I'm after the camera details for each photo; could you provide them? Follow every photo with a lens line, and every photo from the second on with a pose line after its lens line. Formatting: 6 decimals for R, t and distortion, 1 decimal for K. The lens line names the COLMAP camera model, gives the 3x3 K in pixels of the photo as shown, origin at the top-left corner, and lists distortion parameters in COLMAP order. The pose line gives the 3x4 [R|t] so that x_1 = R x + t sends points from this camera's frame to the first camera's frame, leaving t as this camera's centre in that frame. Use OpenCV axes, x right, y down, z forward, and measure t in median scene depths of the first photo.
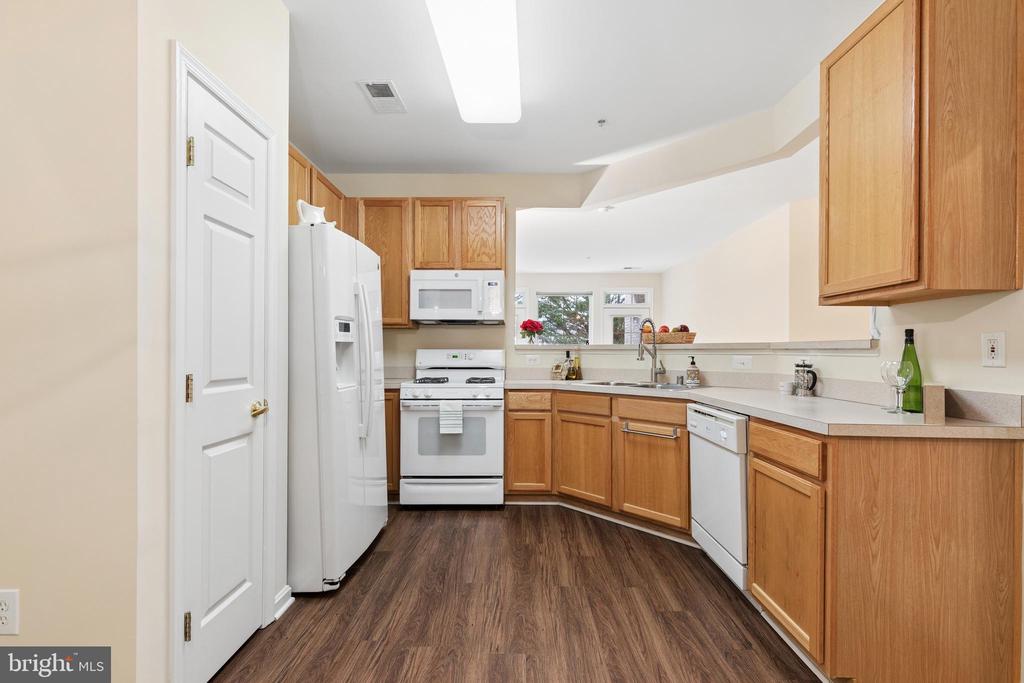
lens RADIAL K [[458.5, 0, 514.7], [0, 458.5, 343.3], [0, 0, 1]] dist [0.006514, -0.000269]
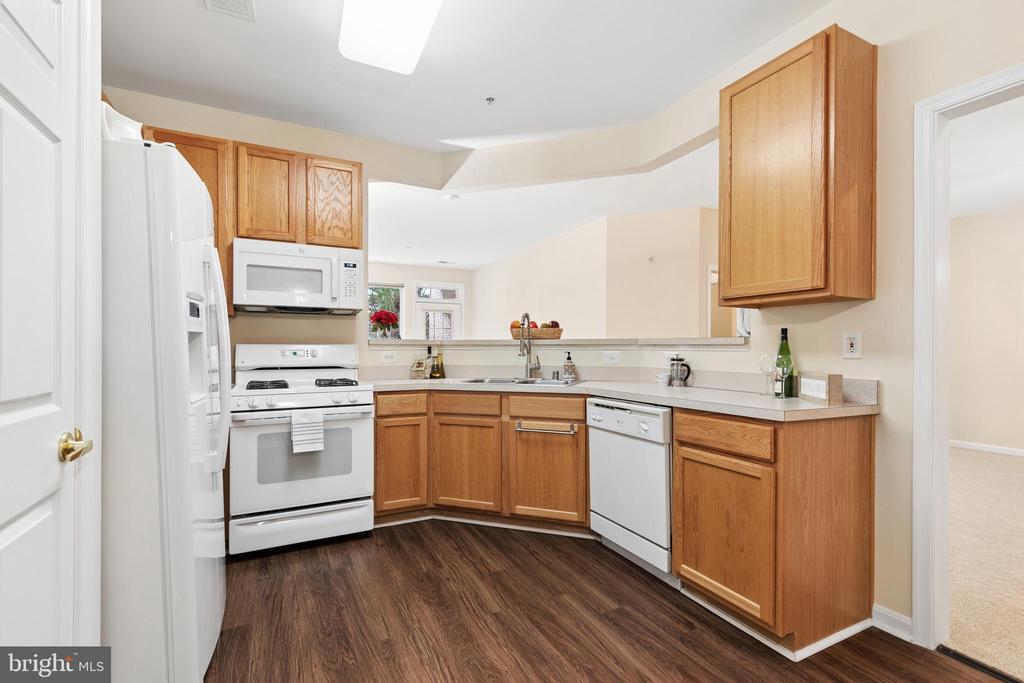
lens RADIAL K [[464.4, 0, 514.0], [0, 464.4, 342.9], [0, 0, 1]] dist [0.009535, -0.000331]
pose [[0.890036, 0.004332, 0.455870, -0.189421], [-0.007931, 0.999951, 0.005982, 0.003288], [-0.455821, -0.008939, 0.890026, 0.132225]]
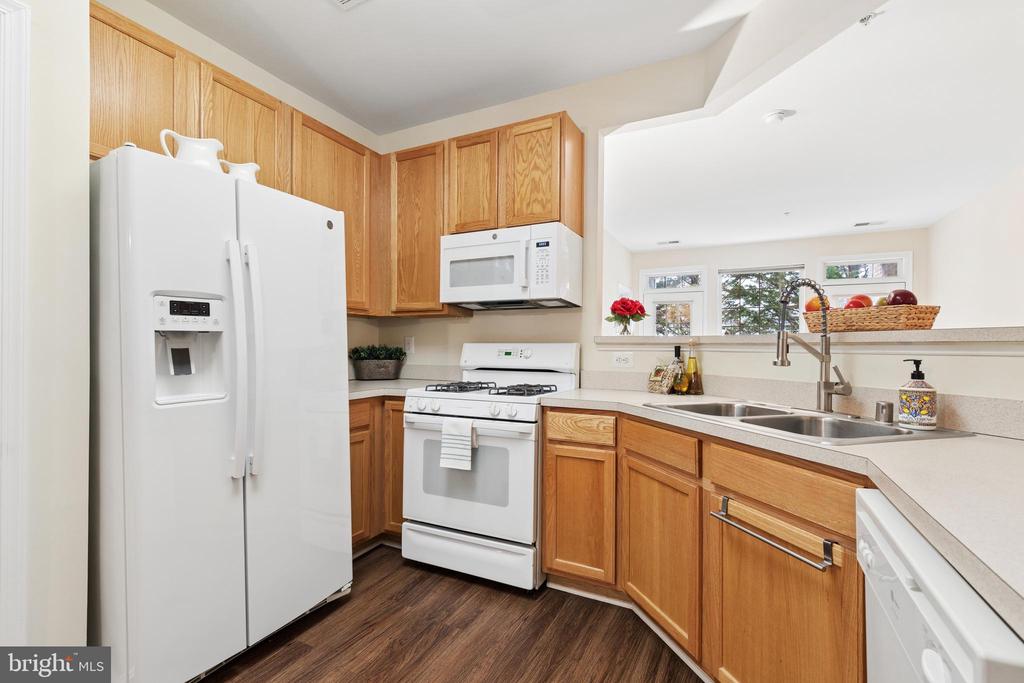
lens RADIAL K [[458.5, 0, 514.7], [0, 458.5, 343.3], [0, 0, 1]] dist [0.006514, -0.000269]
pose [[0.897309, -0.000130, -0.441404, 0.235176], [0.005430, 0.999928, 0.010743, 0.006578], [0.441370, -0.012037, 0.897244, 0.439344]]
